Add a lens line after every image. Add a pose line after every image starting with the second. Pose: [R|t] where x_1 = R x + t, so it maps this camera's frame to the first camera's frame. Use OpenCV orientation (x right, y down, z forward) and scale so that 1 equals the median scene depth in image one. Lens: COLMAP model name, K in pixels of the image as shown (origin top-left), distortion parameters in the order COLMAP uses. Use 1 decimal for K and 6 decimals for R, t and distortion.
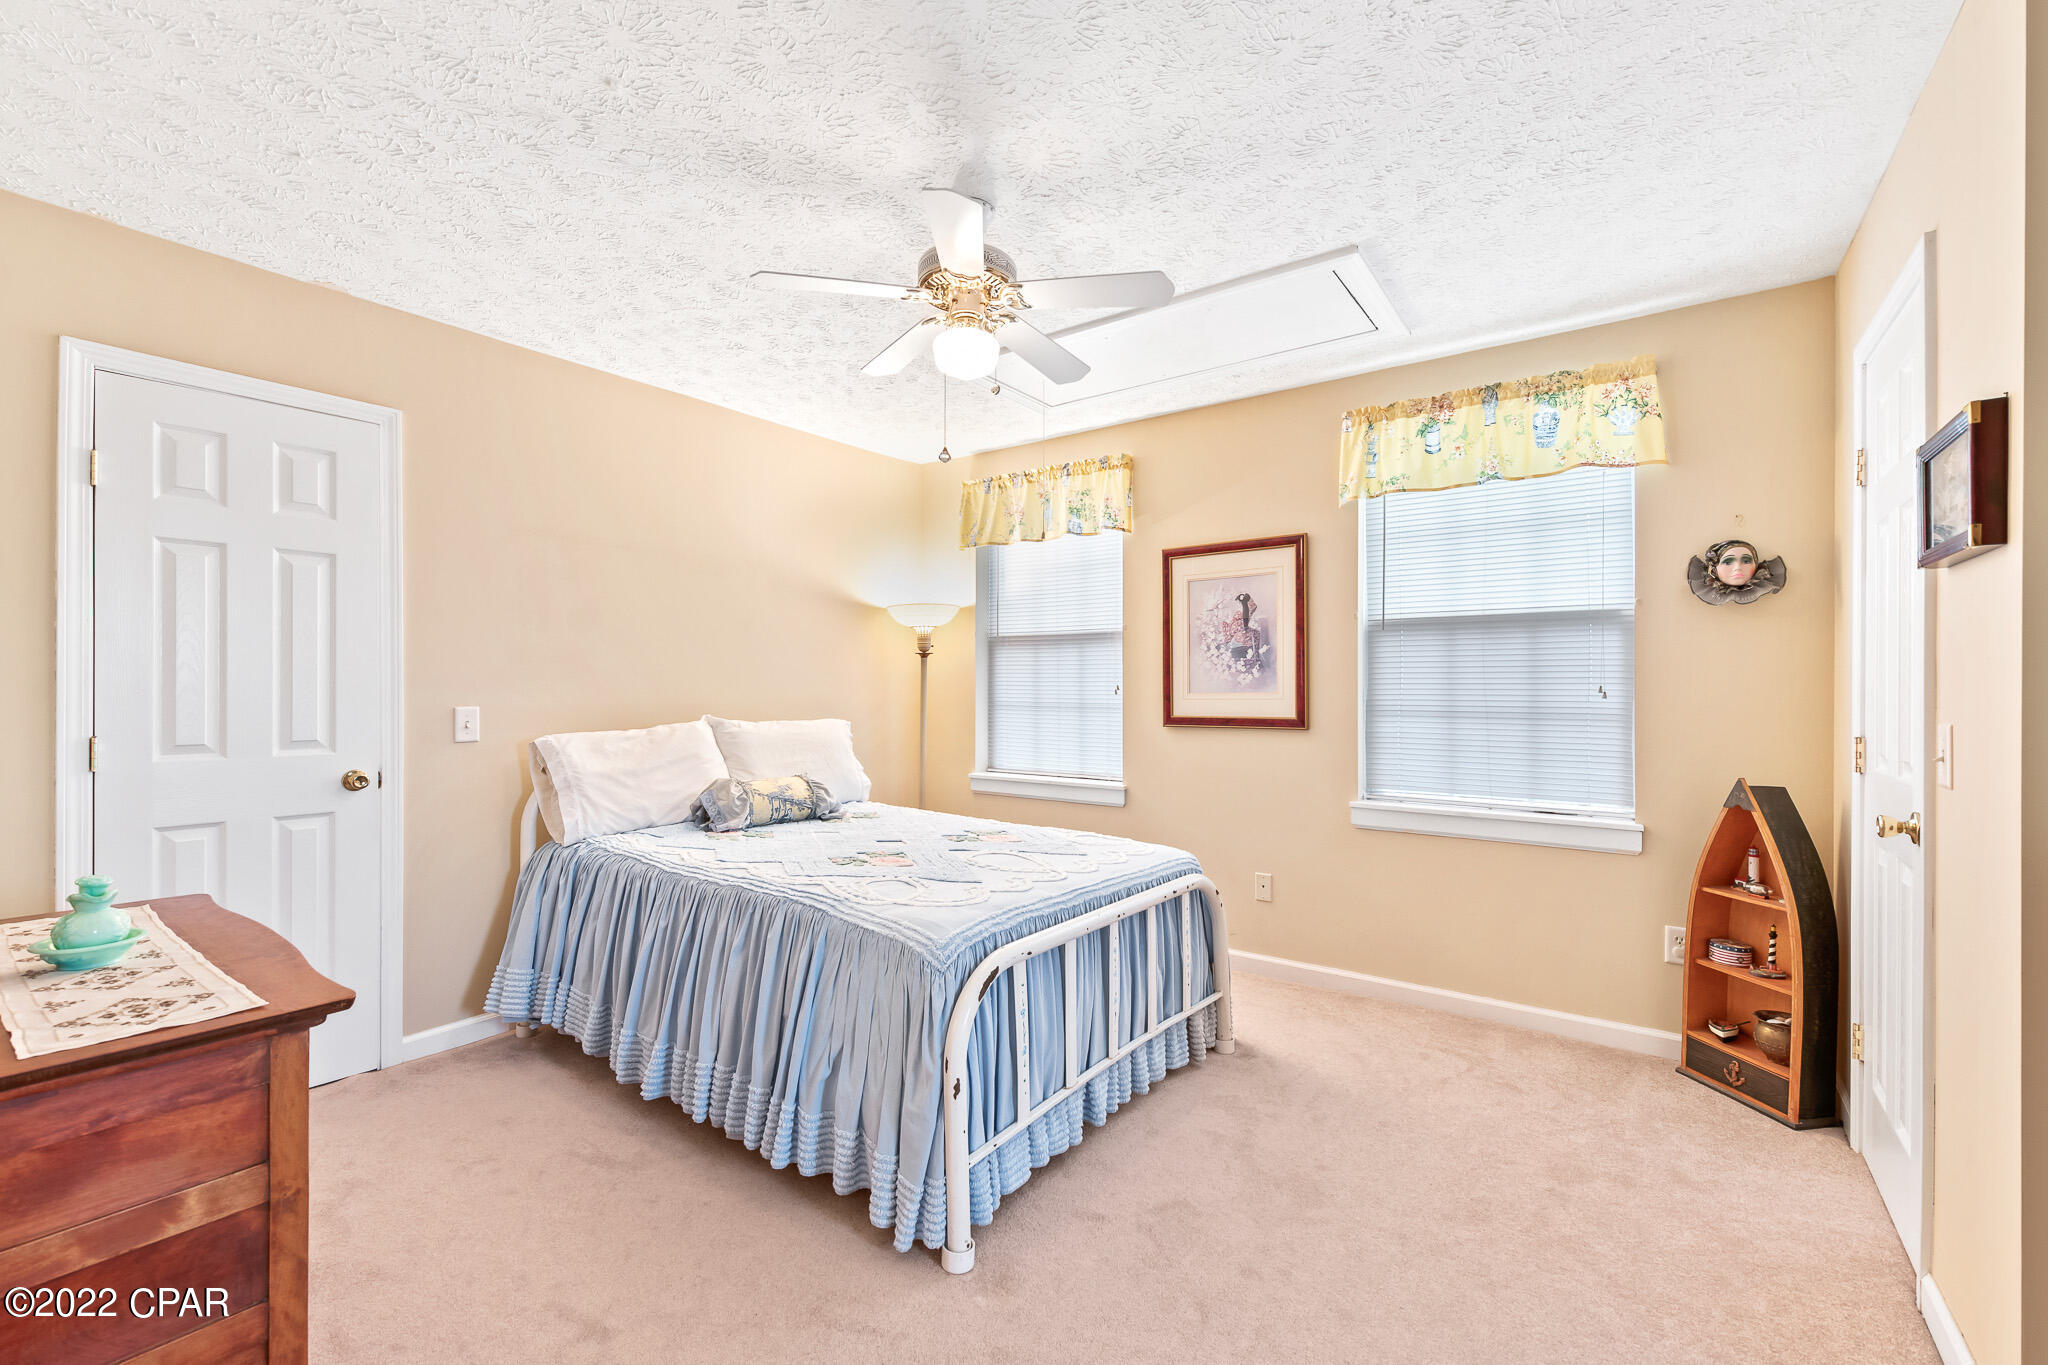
lens RADIAL K [[875.9, 0, 1020.8], [0, 875.9, 680.6], [0, 0, 1]] dist [-0.003287, -0.000326]
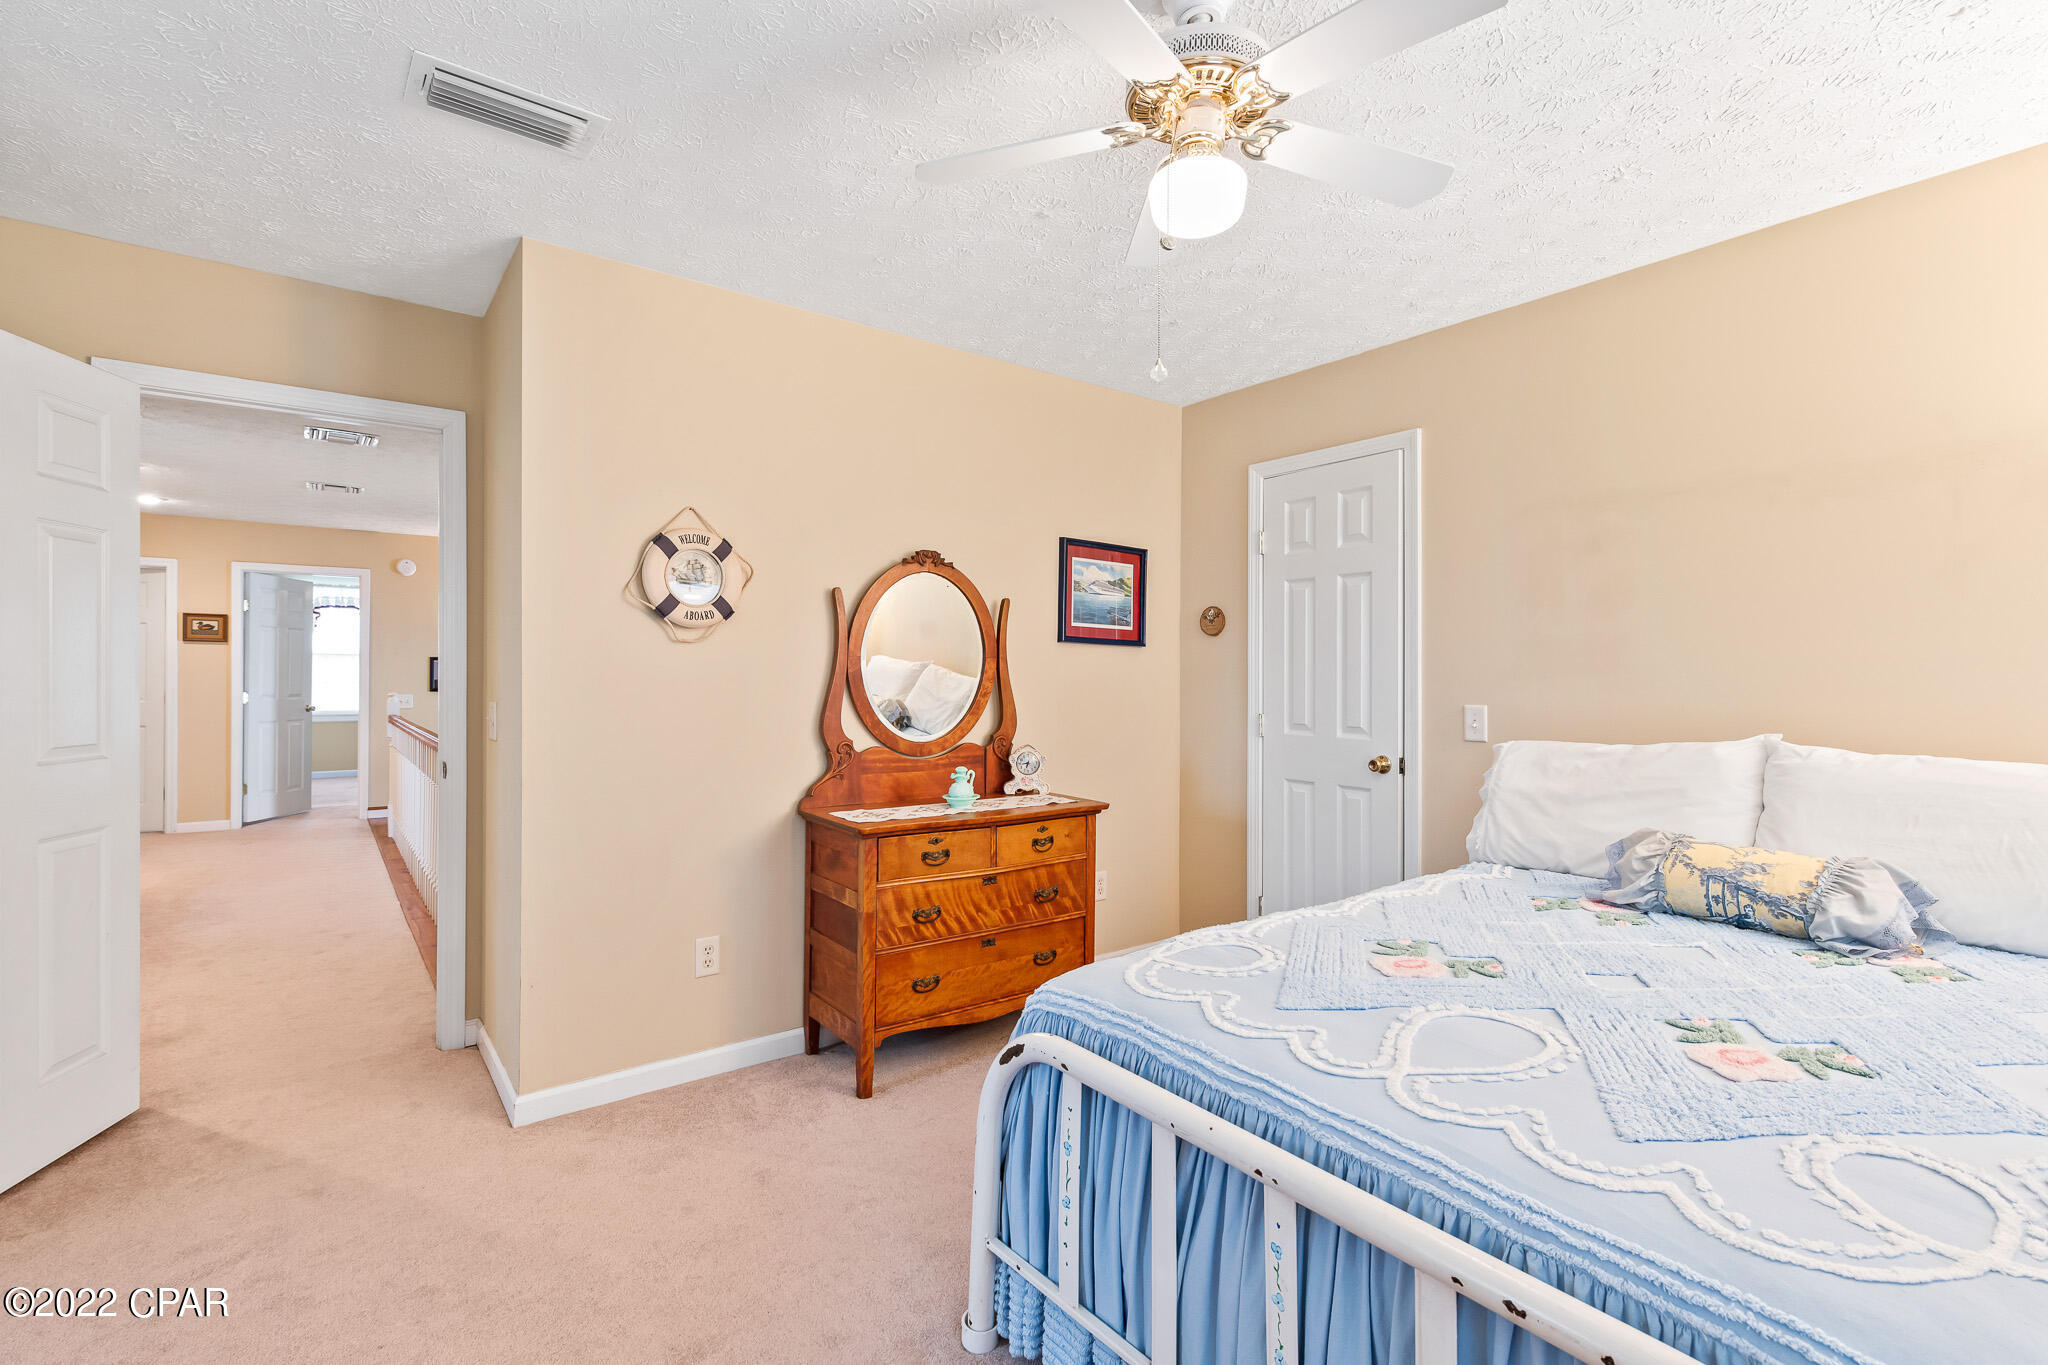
lens RADIAL K [[927.8, 0, 1023.2], [0, 927.8, 681.0], [0, 0, 1]] dist [0.000096, 0.000019]
pose [[-0.289712, -0.000100, -0.957114, 0.503986], [-0.005249, 0.999985, 0.001485, 0.003518], [0.957099, 0.005454, -0.289708, 0.823209]]
